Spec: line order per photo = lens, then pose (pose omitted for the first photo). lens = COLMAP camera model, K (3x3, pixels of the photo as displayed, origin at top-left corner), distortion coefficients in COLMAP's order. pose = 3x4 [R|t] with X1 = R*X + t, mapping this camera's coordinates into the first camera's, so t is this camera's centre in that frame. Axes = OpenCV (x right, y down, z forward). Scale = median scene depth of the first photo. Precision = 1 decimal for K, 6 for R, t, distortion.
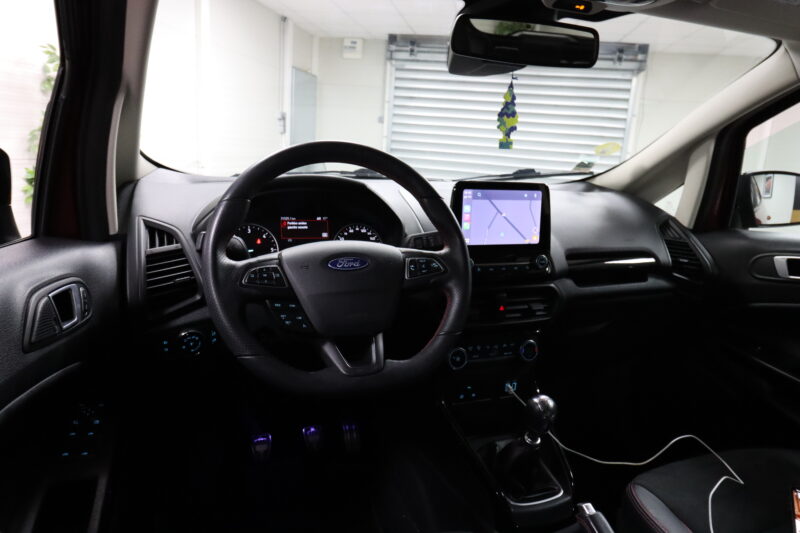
lens RADIAL K [[544.9, 0, 400.0], [0, 544.9, 266.5], [0, 0, 1]] dist [0.062676, -0.094073]
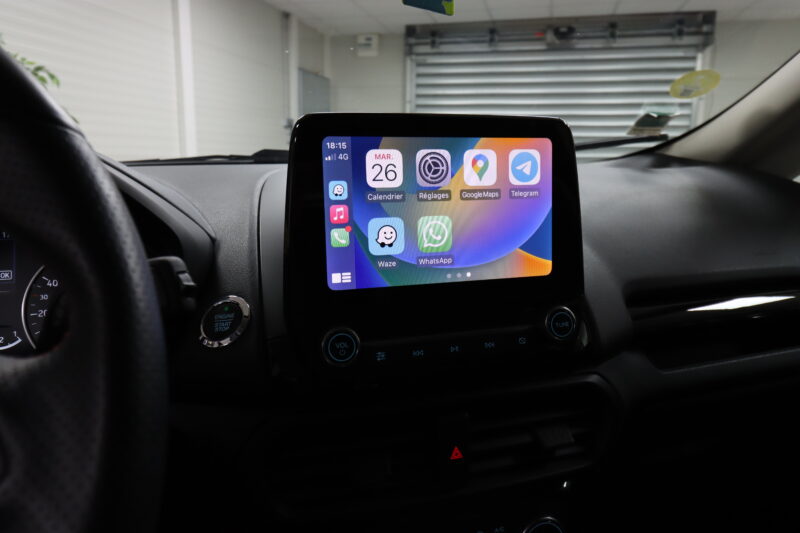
lens RADIAL K [[557.0, 0, 400.7], [0, 557.0, 256.6], [0, 0, 1]] dist [0.007040, 0.001127]
pose [[0.995243, -0.037322, -0.089994, 0.040218], [0.032982, 0.998242, -0.049236, -0.008697], [0.091674, 0.046034, 0.994724, 0.130752]]
